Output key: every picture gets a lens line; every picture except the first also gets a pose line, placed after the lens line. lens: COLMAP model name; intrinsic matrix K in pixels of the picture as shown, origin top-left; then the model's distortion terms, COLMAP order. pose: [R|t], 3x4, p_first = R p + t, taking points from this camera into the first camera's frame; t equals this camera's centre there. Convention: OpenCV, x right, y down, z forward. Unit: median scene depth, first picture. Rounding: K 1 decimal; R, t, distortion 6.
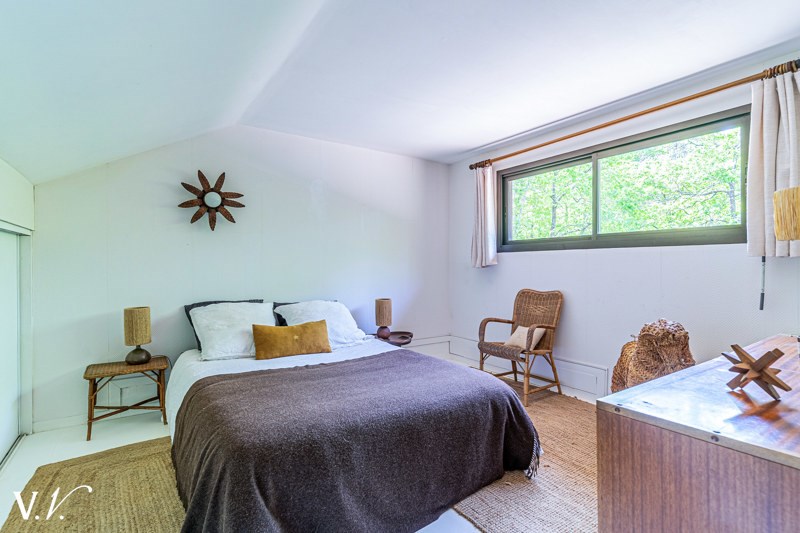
lens RADIAL K [[388.3, 0, 399.1], [0, 388.3, 270.3], [0, 0, 1]] dist [0.006460, -0.001900]
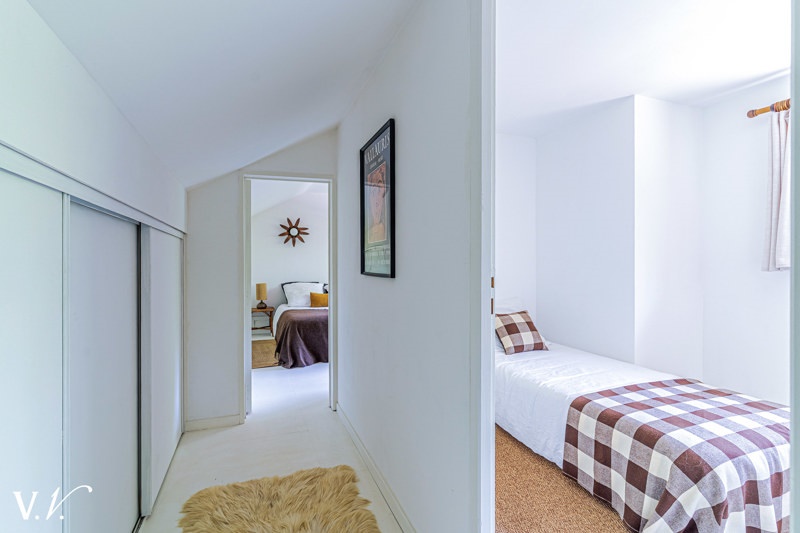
lens RADIAL K [[388.3, 0, 401.1], [0, 388.3, 264.3], [0, 0, 1]] dist [0.006460, -0.001900]
pose [[0.975410, -0.001920, -0.220388, 0.526393], [0.000329, 0.999974, -0.007254, 0.004065], [0.220397, 0.007003, 0.975385, -0.876698]]
